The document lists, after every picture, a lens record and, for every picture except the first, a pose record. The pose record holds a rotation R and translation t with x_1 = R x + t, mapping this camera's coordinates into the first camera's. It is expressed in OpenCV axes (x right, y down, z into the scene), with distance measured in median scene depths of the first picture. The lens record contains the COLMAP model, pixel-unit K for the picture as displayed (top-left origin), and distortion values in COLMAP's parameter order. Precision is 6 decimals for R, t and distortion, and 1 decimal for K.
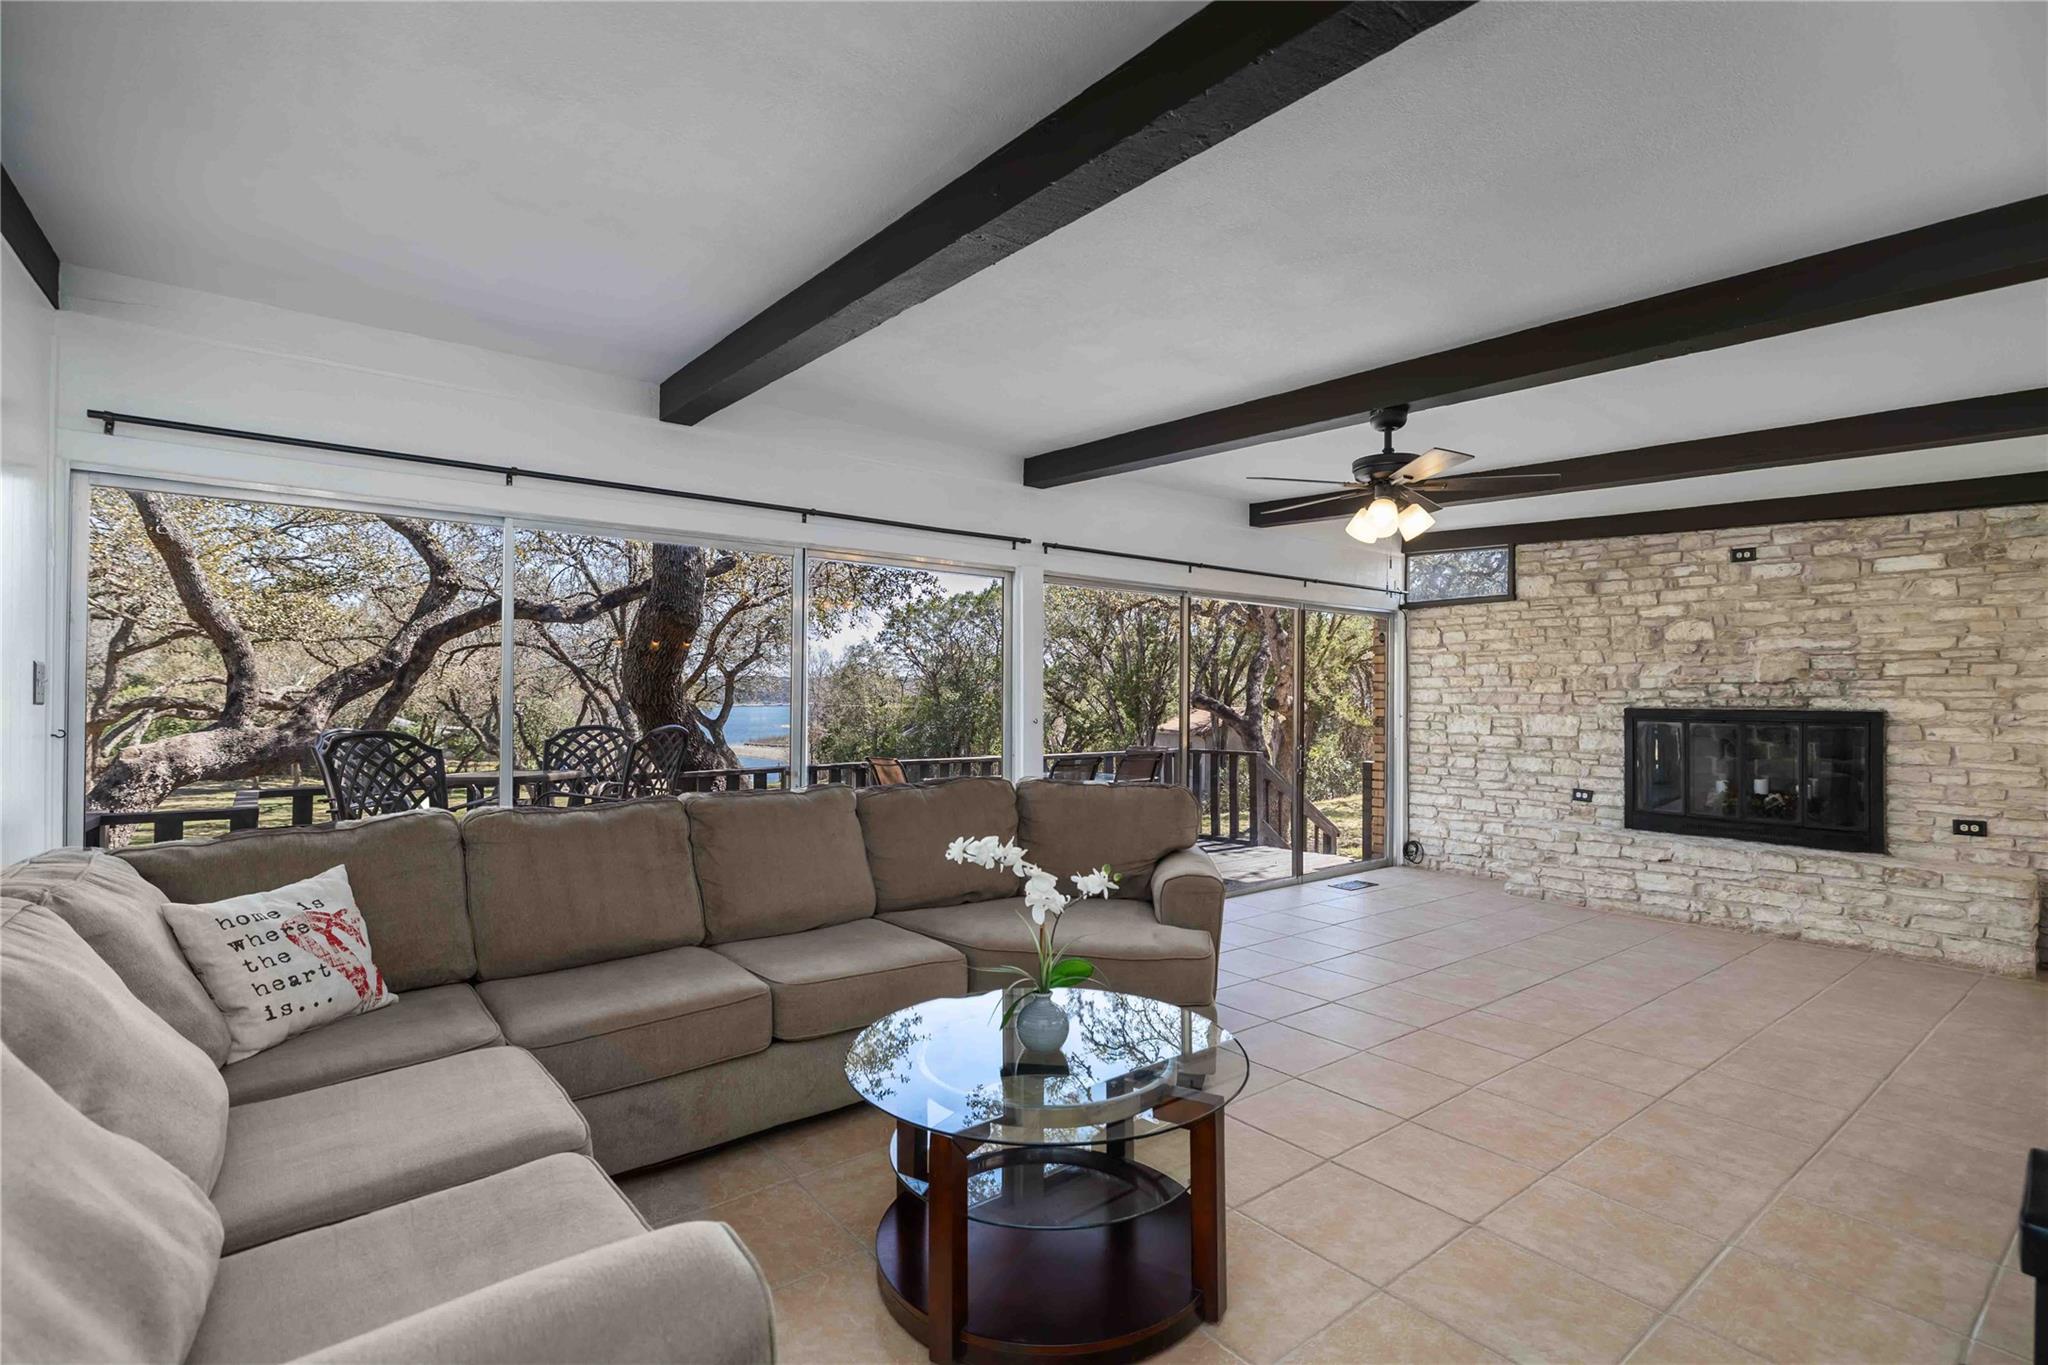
lens RADIAL K [[944.6, 0, 1018.2], [0, 944.6, 685.3], [0, 0, 1]] dist [-0.015191, 0.001116]
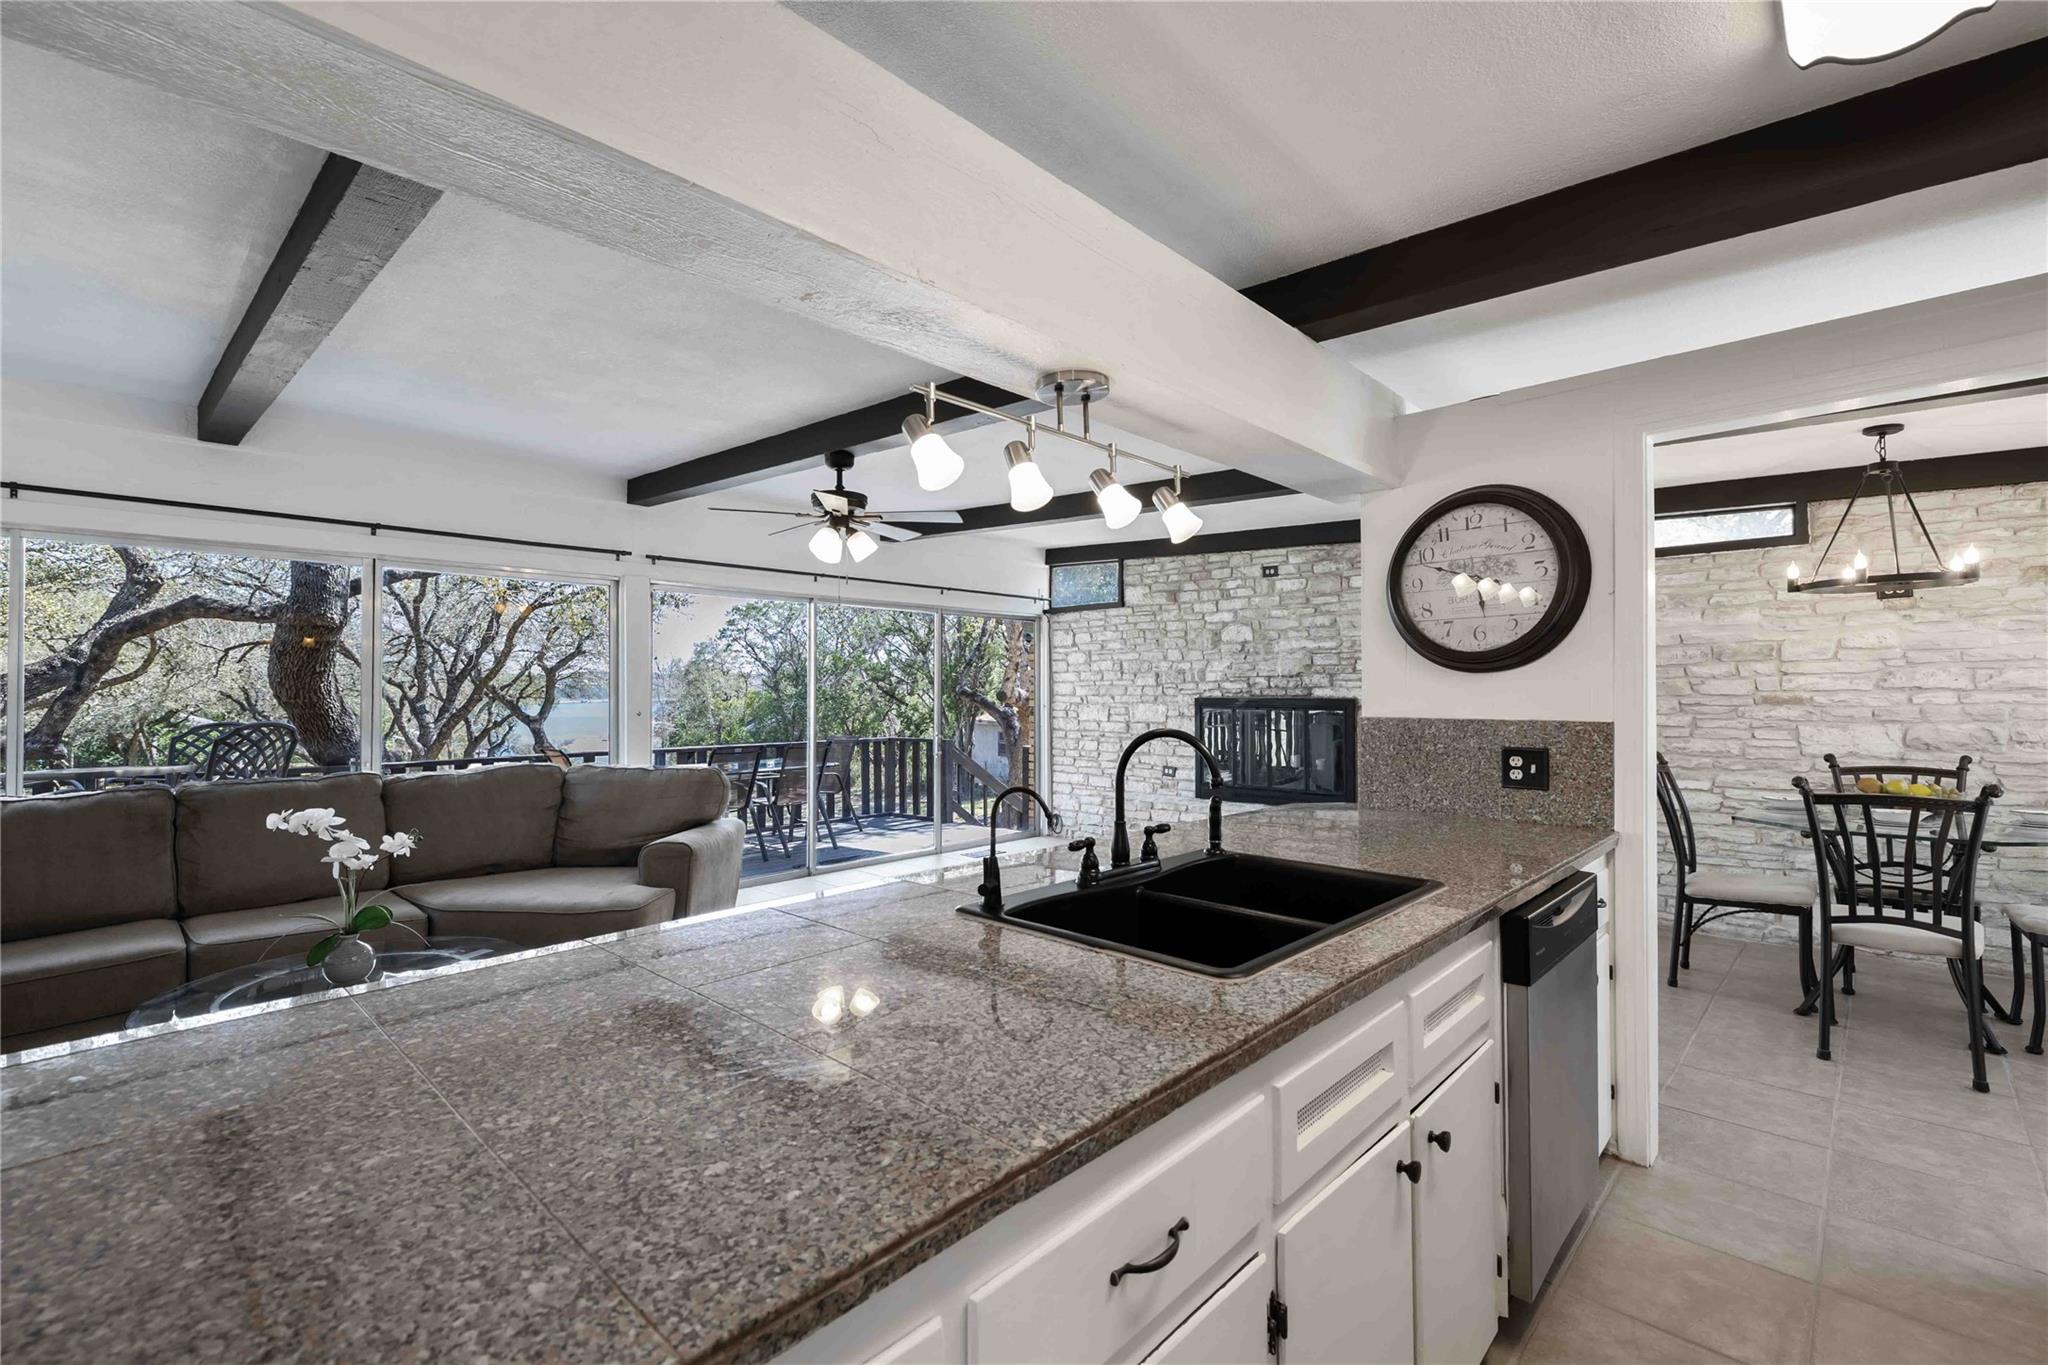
lens RADIAL K [[897.3, 0, 1019.9], [0, 897.3, 681.1], [0, 0, 1]] dist [-0.002559, 0.000925]
pose [[0.989477, -0.005837, 0.144573, 0.246536], [0.005612, 0.999982, 0.001965, -0.000418], [-0.144582, -0.001133, 0.989492, -0.096383]]
